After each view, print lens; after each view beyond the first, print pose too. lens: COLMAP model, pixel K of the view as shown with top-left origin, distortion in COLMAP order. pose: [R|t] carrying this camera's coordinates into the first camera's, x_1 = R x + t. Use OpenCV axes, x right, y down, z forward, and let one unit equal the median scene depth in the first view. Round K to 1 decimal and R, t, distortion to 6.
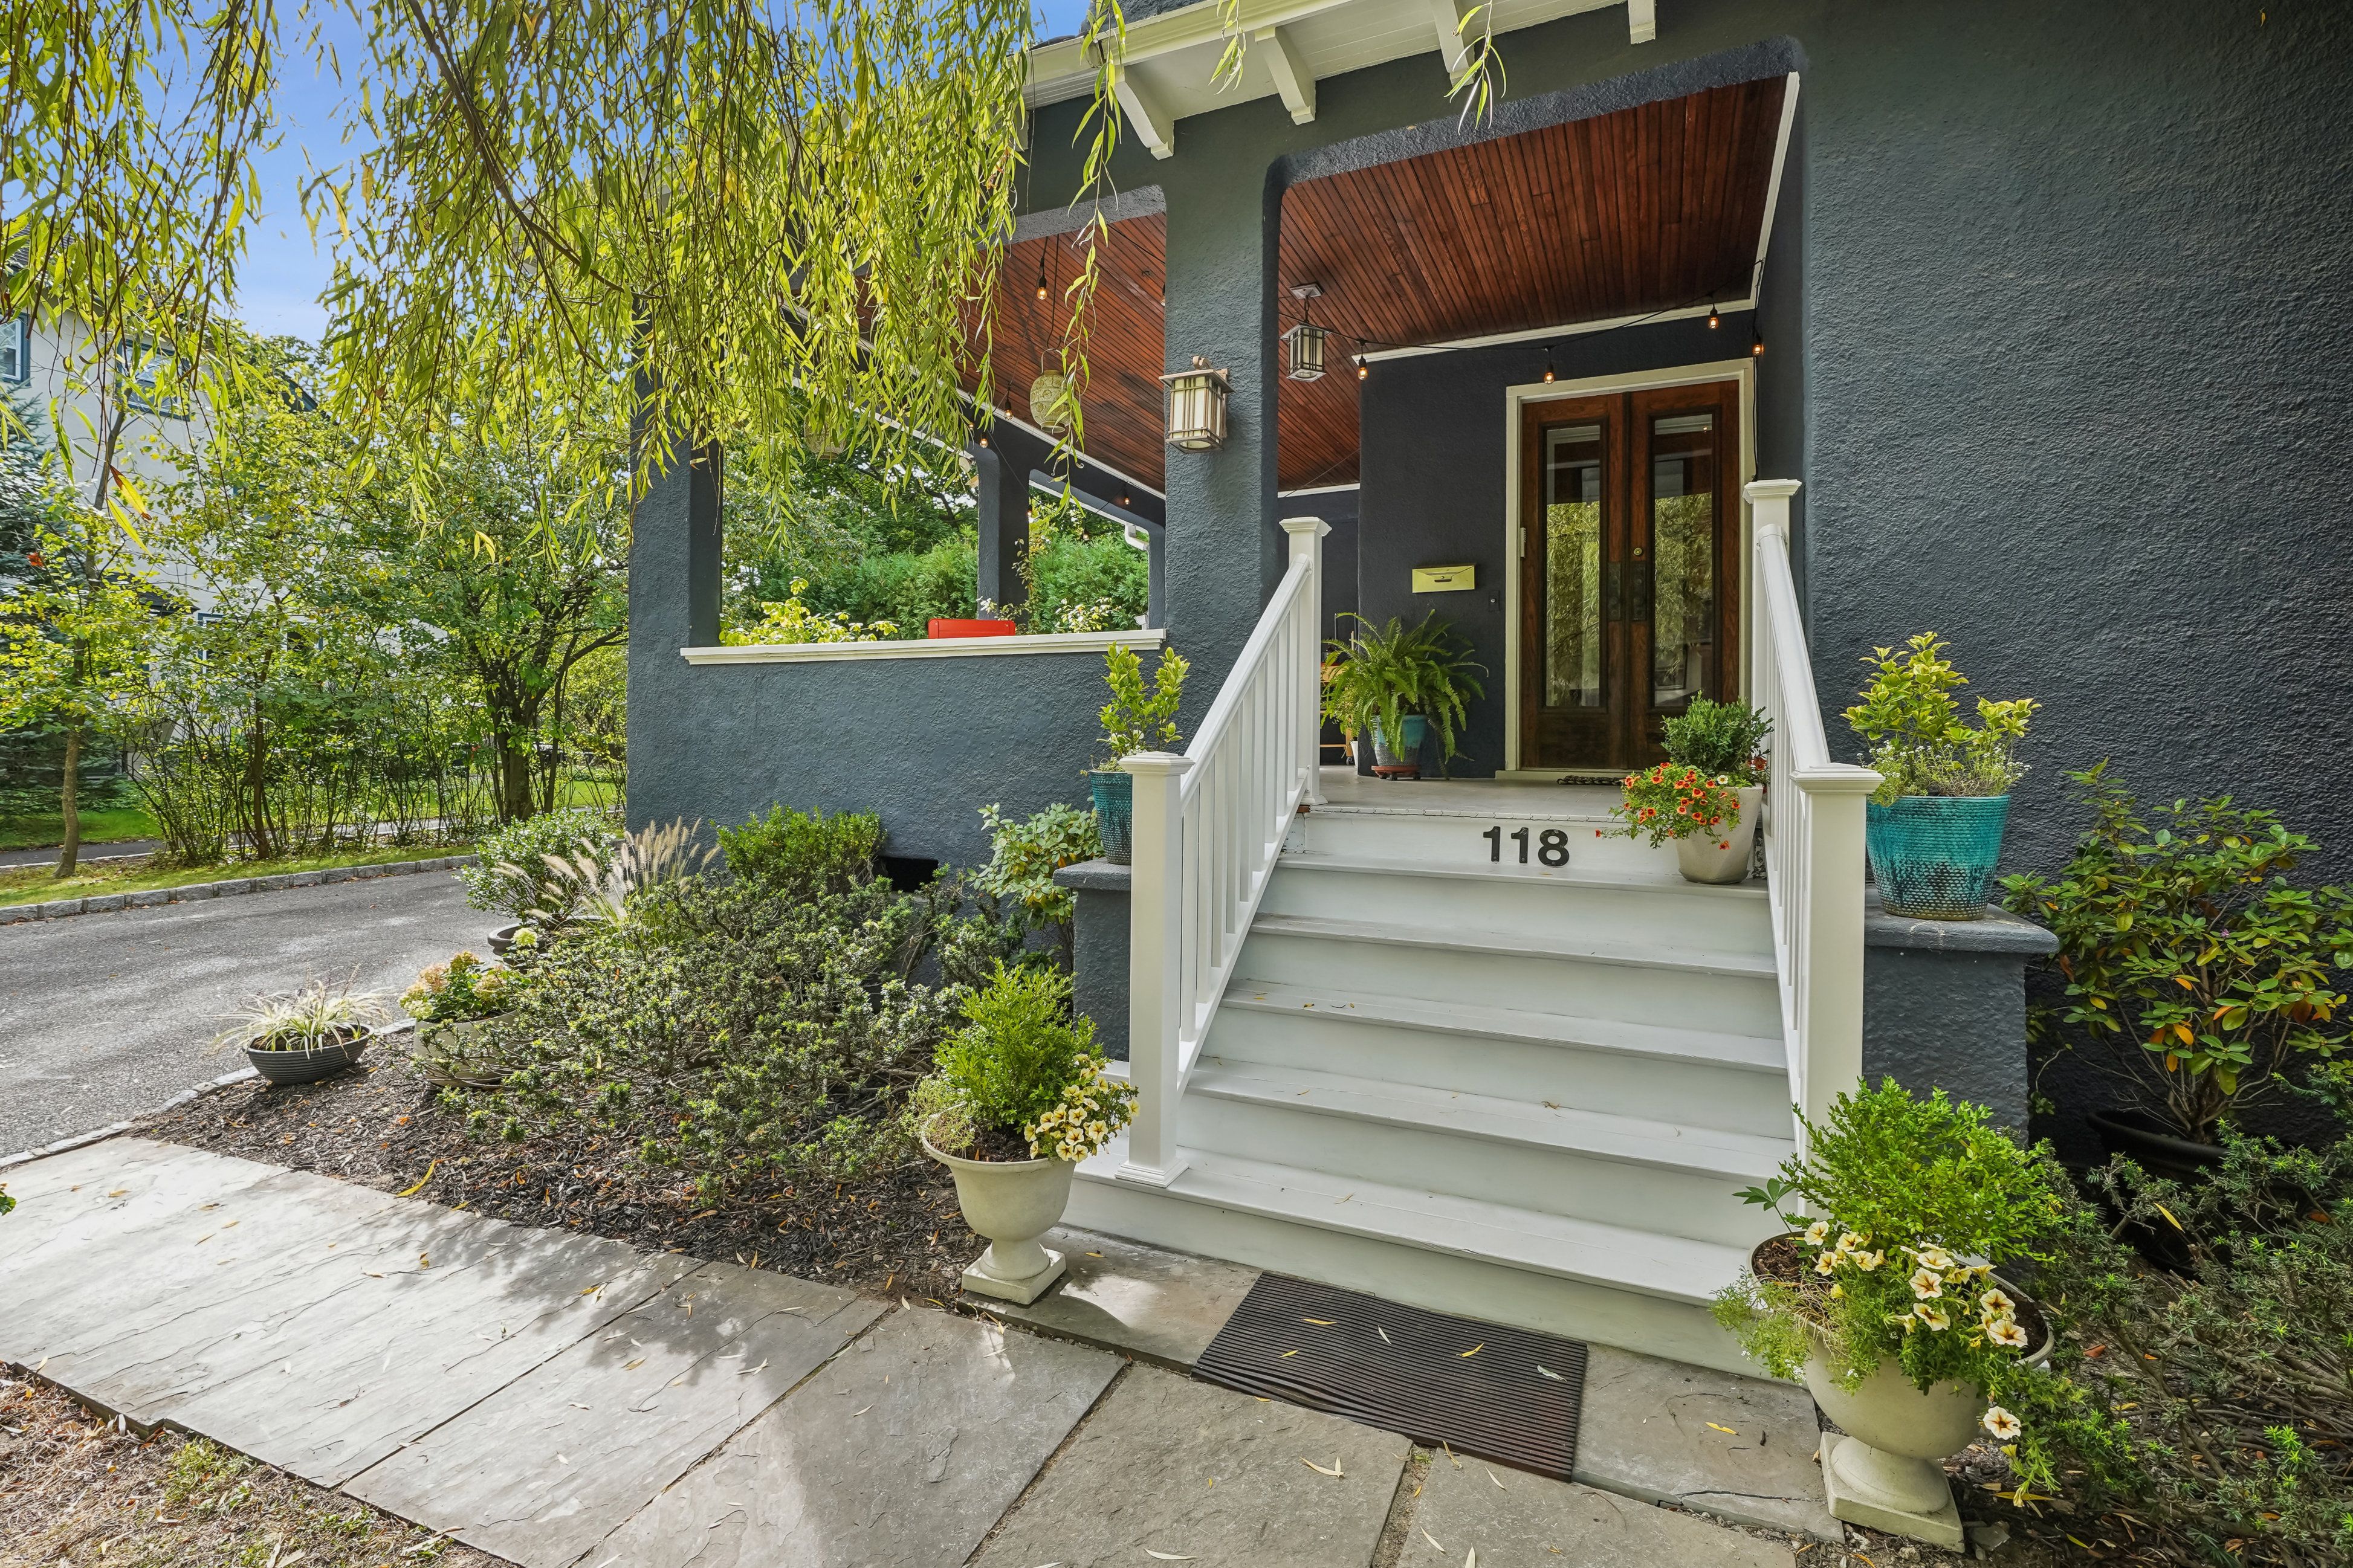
lens RADIAL K [[1100.4, 0, 1170.4], [0, 1100.4, 775.4], [0, 0, 1]] dist [-0.000441, 0.000019]
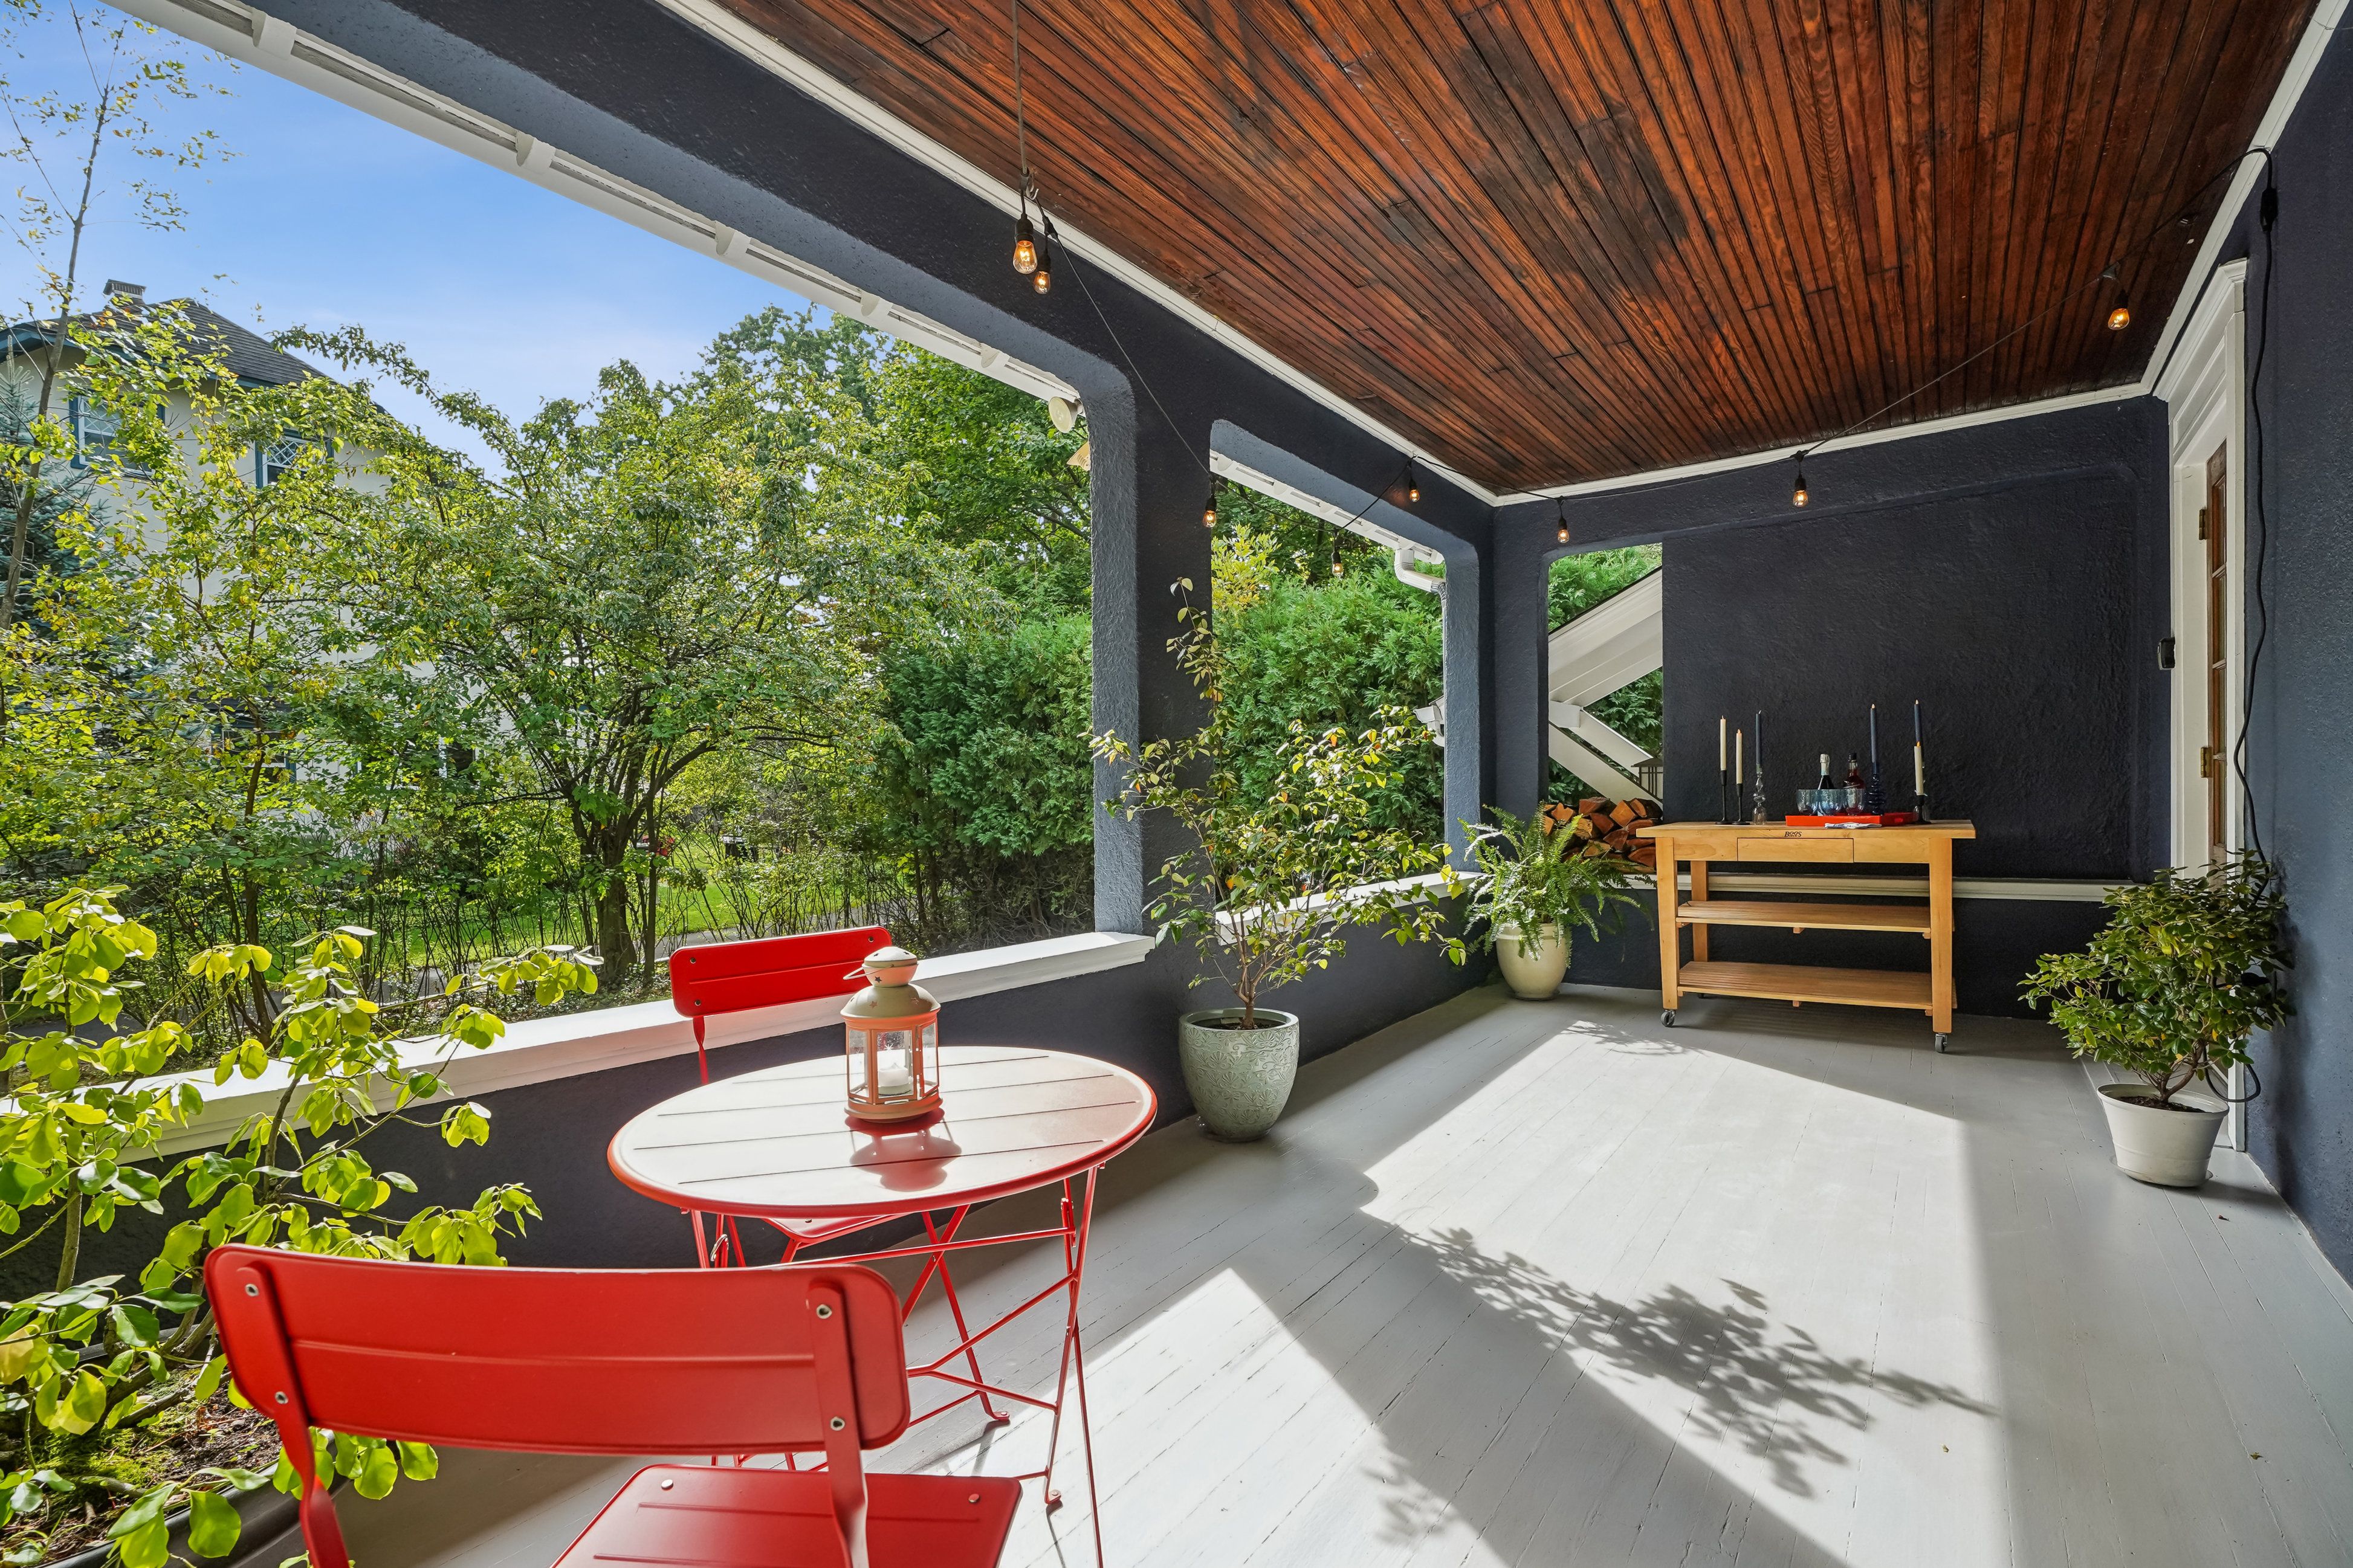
lens RADIAL K [[1072.1, 0, 1184.3], [0, 1072.1, 834.2], [0, 0, 1]] dist [-0.003631, -0.000366]
pose [[0.981317, -0.012522, -0.191991, -0.060883], [0.015240, 0.999803, 0.012688, -0.122234], [0.191794, -0.015377, 0.981315, 0.595089]]
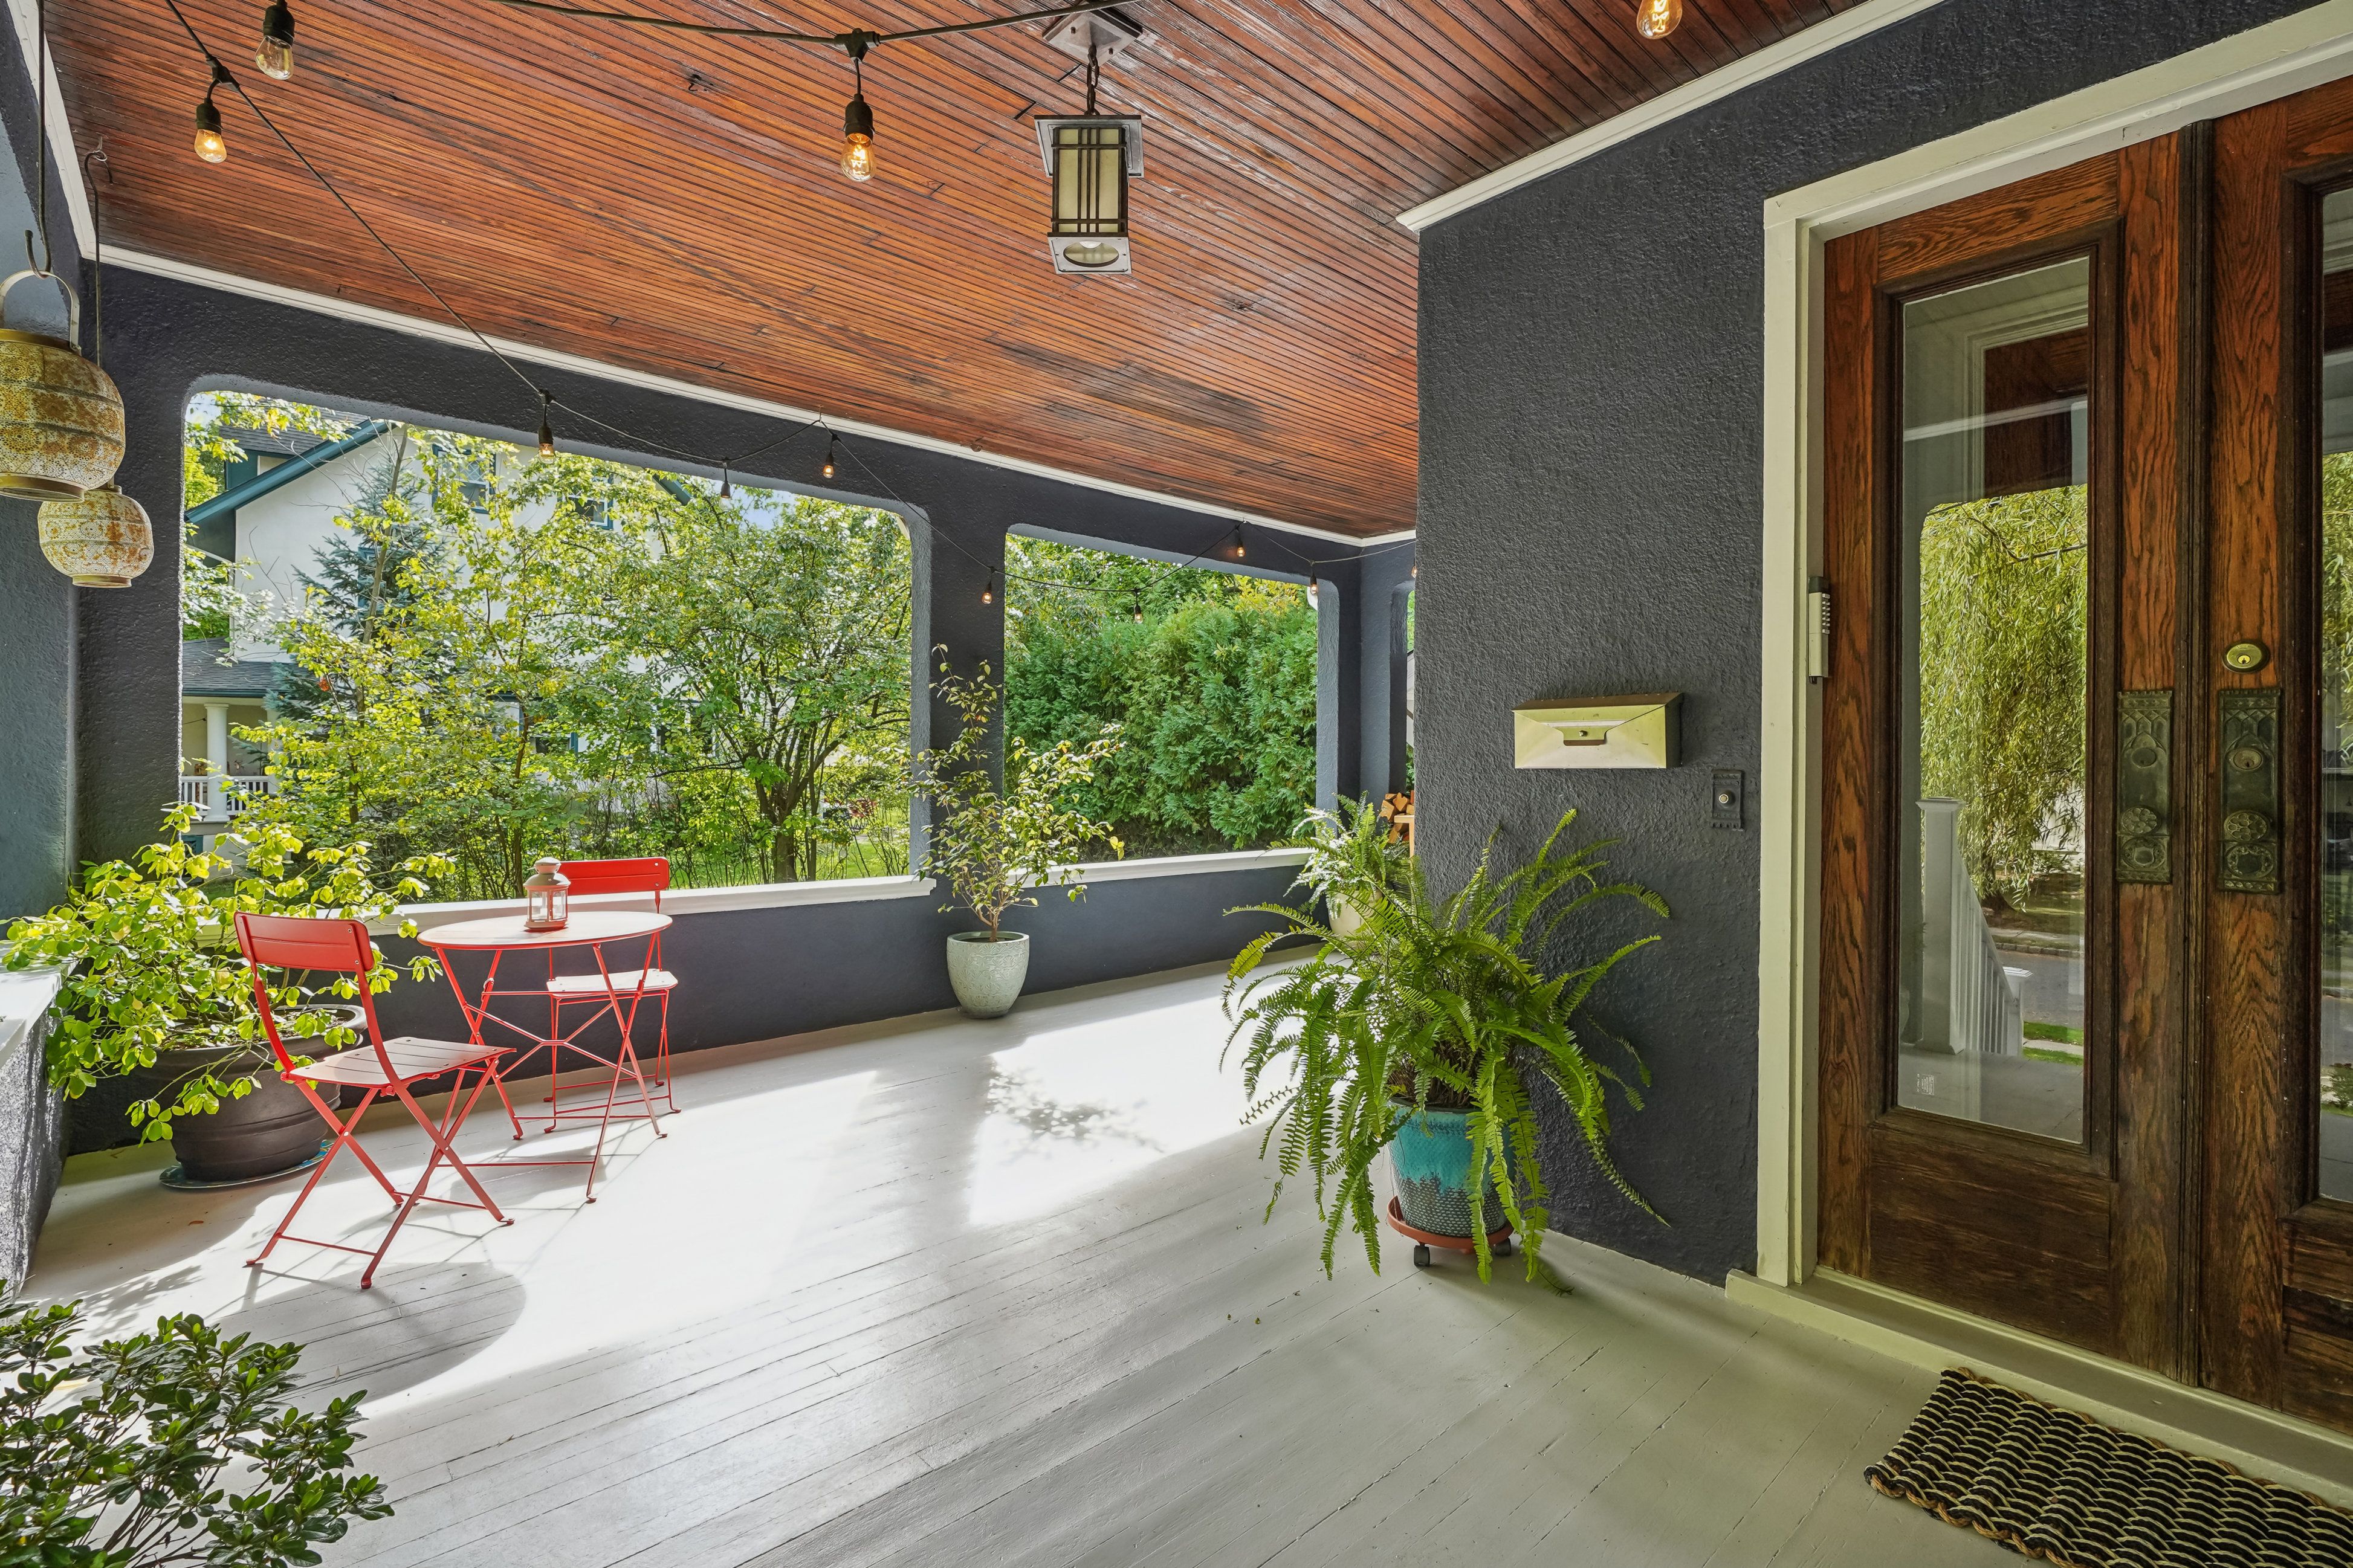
lens RADIAL K [[1078.3, 0, 1177.3], [0, 1078.3, 791.8], [0, 0, 1]] dist [-0.001735, 0.000153]
pose [[0.917970, 0.006625, -0.396596, 0.215783], [-0.007969, 0.999967, -0.001743, -0.128057], [0.396571, 0.004761, 0.917992, 0.484078]]
